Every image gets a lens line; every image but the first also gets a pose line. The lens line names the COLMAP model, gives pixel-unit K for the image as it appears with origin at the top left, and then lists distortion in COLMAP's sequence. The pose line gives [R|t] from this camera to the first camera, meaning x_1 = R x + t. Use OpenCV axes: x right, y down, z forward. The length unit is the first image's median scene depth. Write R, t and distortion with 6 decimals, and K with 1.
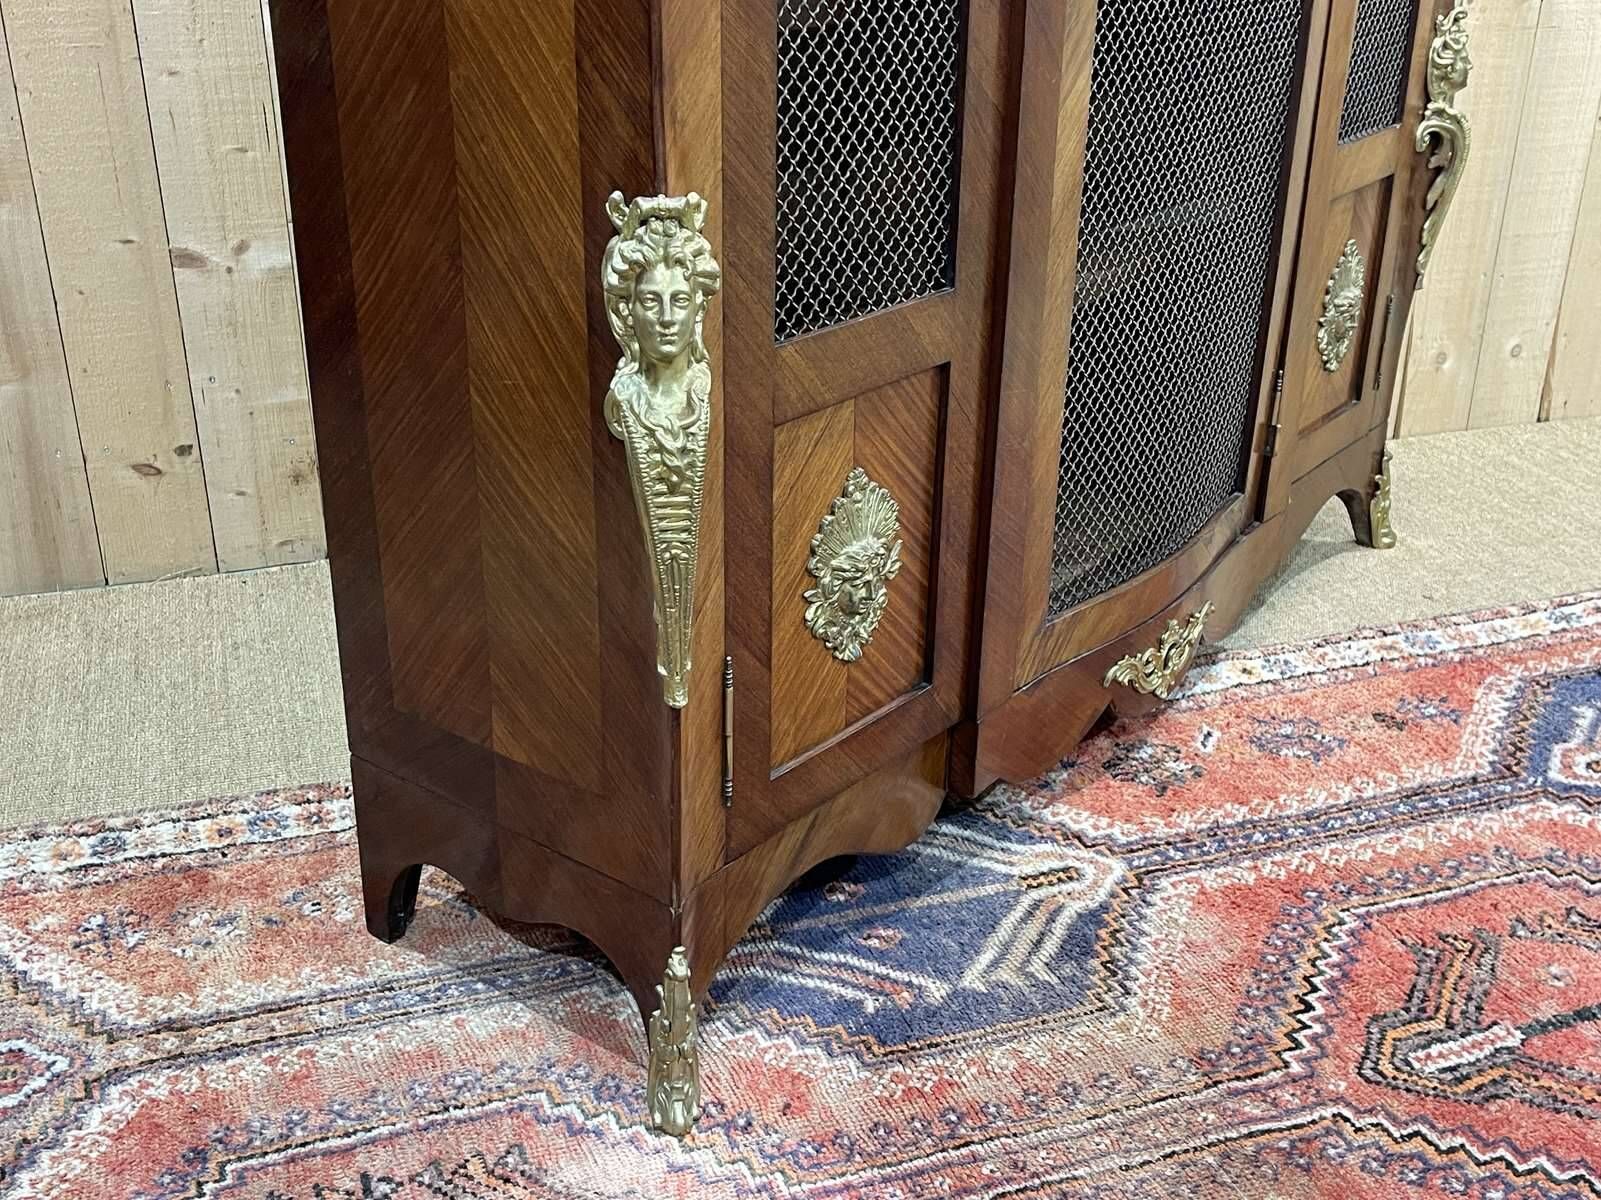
lens RADIAL K [[1741.1, 0, 794.2], [0, 1741.1, 593.9], [0, 0, 1]] dist [0.037907, 0.000000]
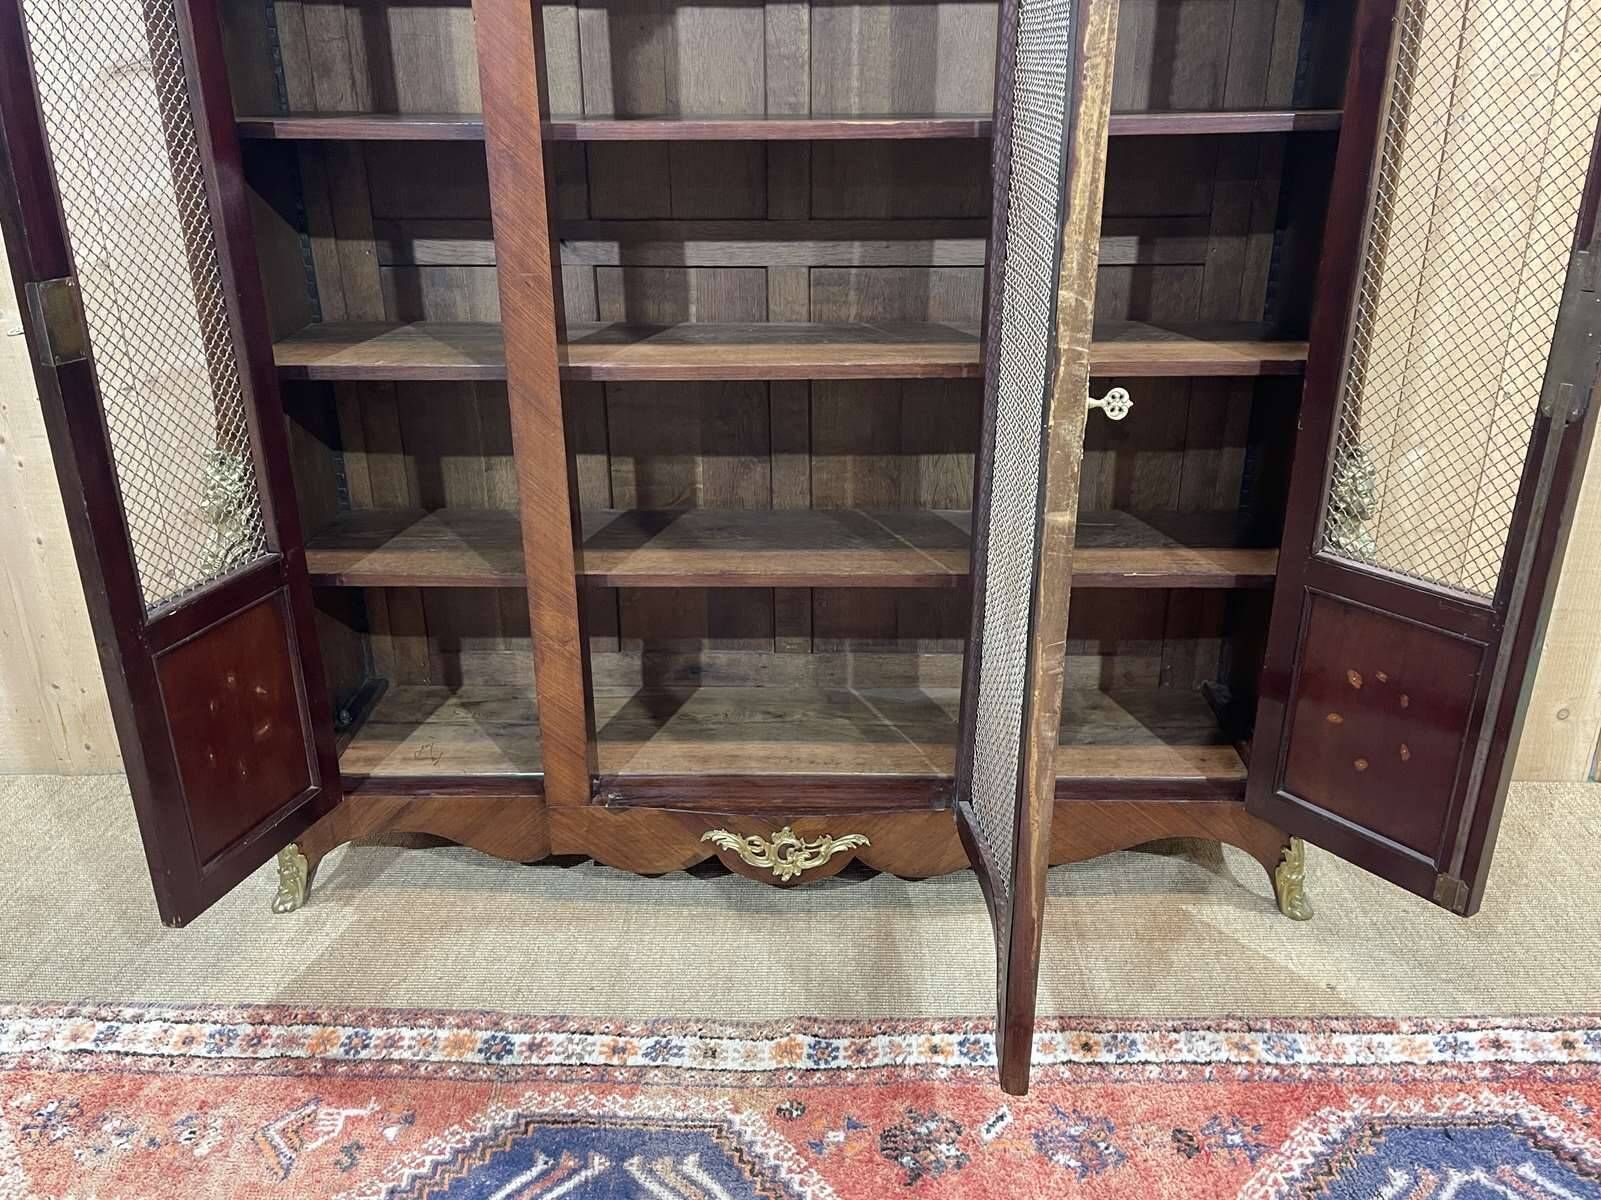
lens RADIAL K [[1311.5, 0, 797.1], [0, 1311.5, 597.8], [0, 0, 1]] dist [0.057986, -0.054161]
pose [[0.941229, 0.116073, -0.317199, 0.377748], [-0.124533, 0.992194, -0.006453, -0.241432], [0.313974, 0.045575, 0.948337, 0.187333]]
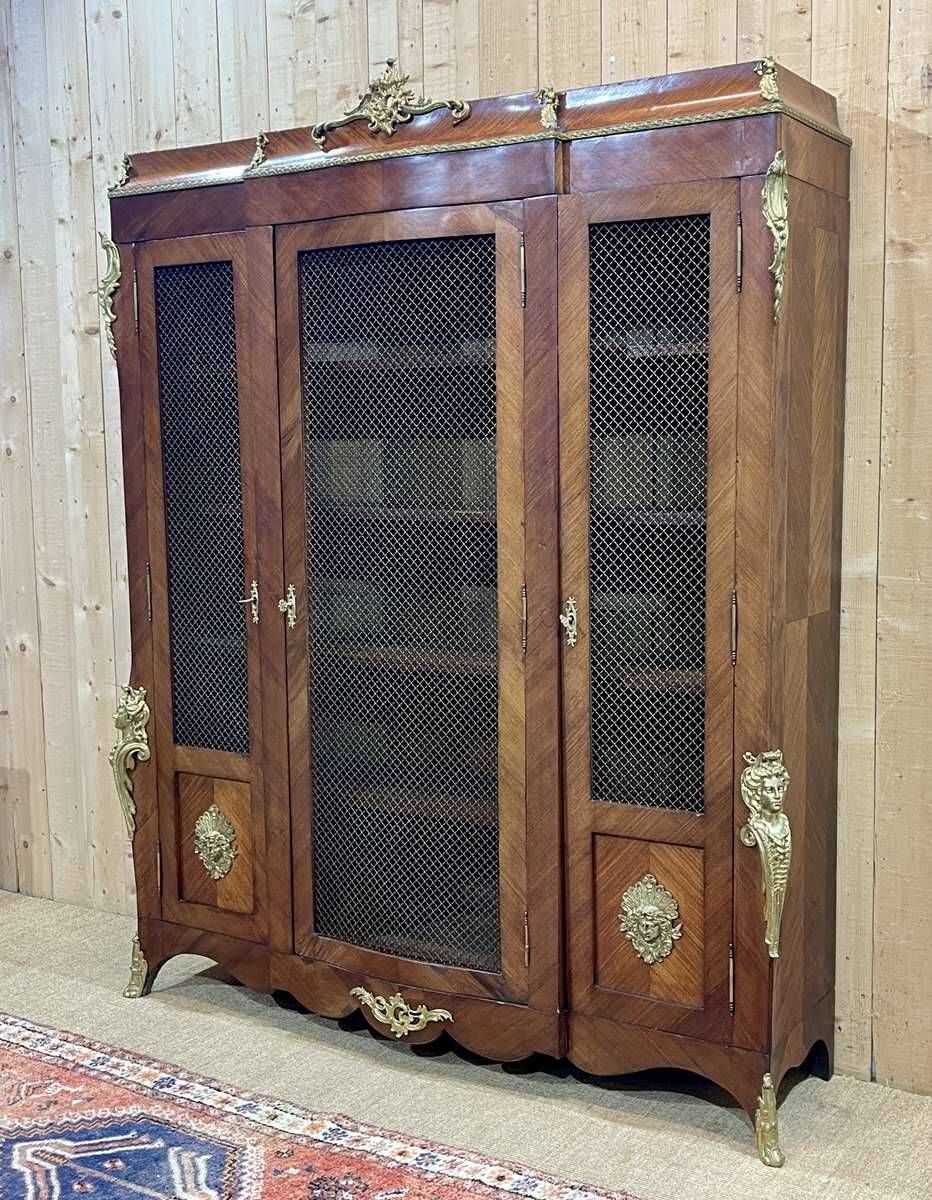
lens RADIAL K [[1457.0, 0, 474.1], [0, 1457.0, 609.9], [0, 0, 1]] dist [0.033970, 0.000000]
pose [[0.641916, 0.077237, -0.762875, 1.328851], [-0.296244, 0.942642, -0.153836, -0.239389], [0.707236, 0.324747, 0.627978, 0.104459]]
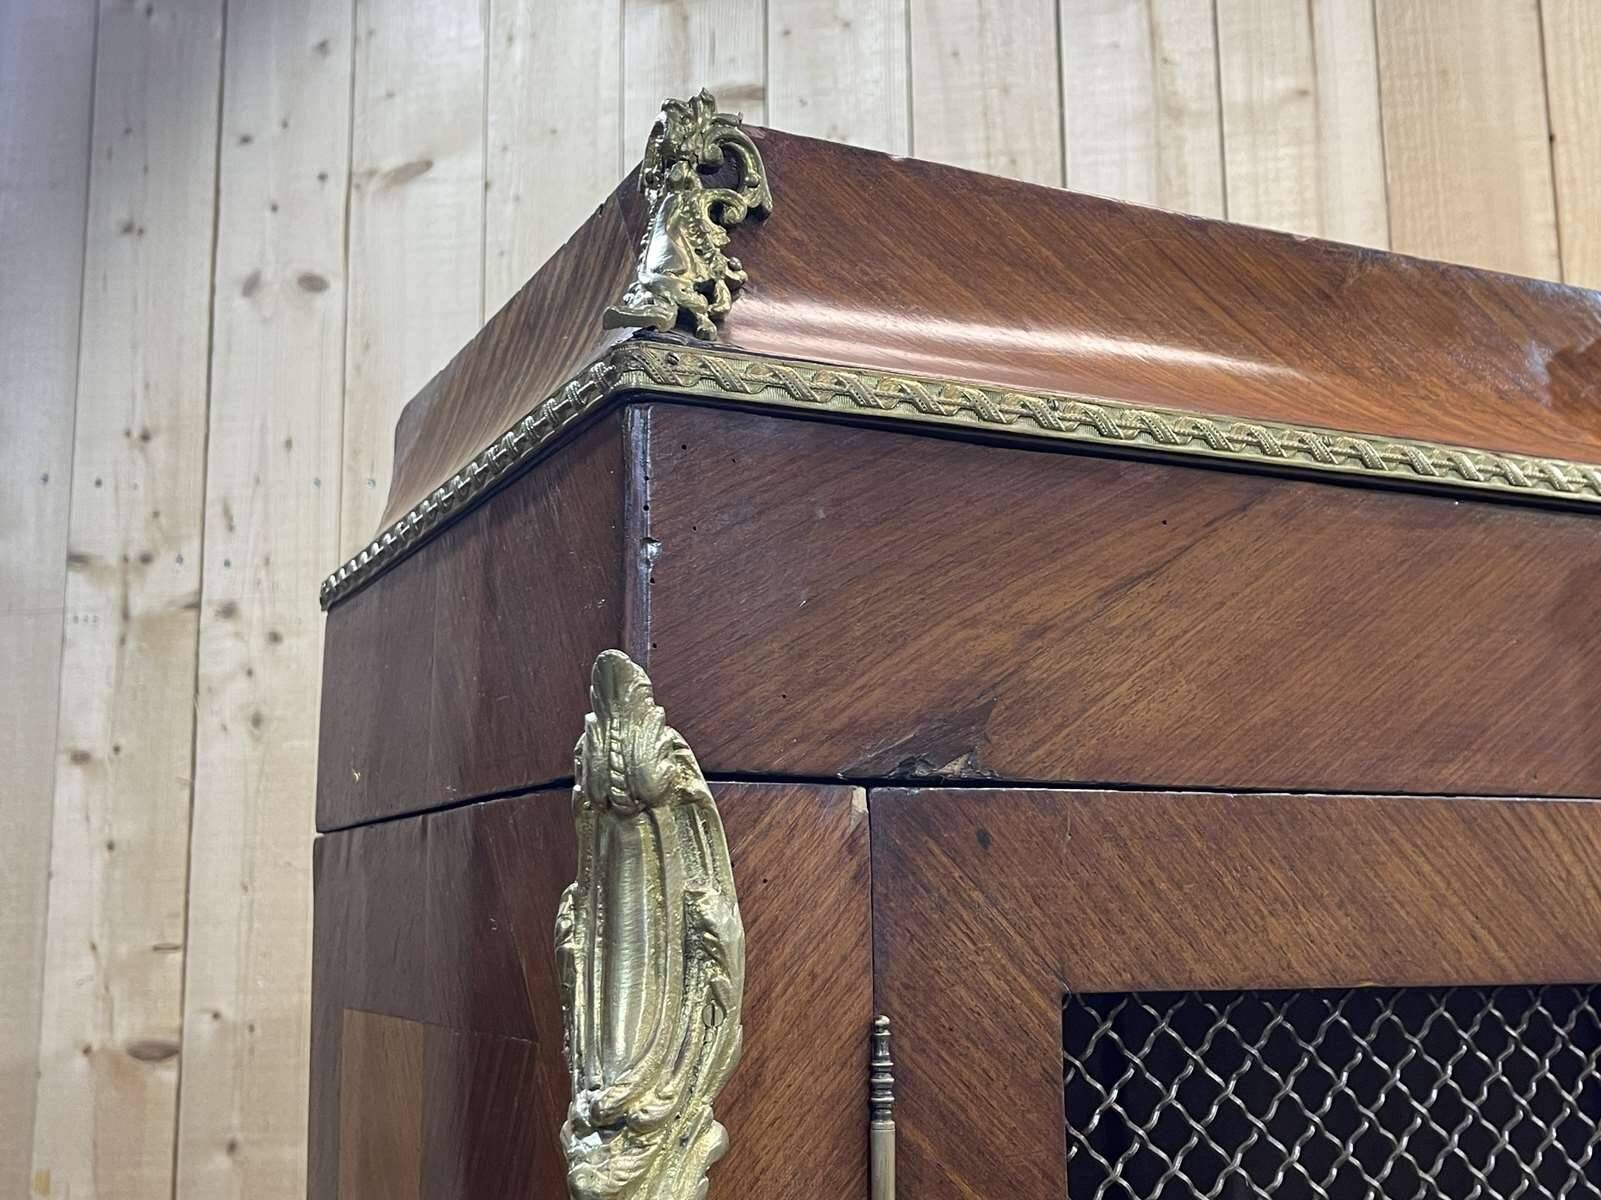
lens RADIAL K [[1830.9, 0, 799.9], [0, 1830.9, 625.0], [0, 0, 1]] dist [0.028529, 0.000000]
pose [[0.884454, -0.093449, -0.457175, 0.095914], [-0.172181, 0.845248, -0.505875, -0.538011], [0.433700, 0.526140, 0.731493, 0.221300]]
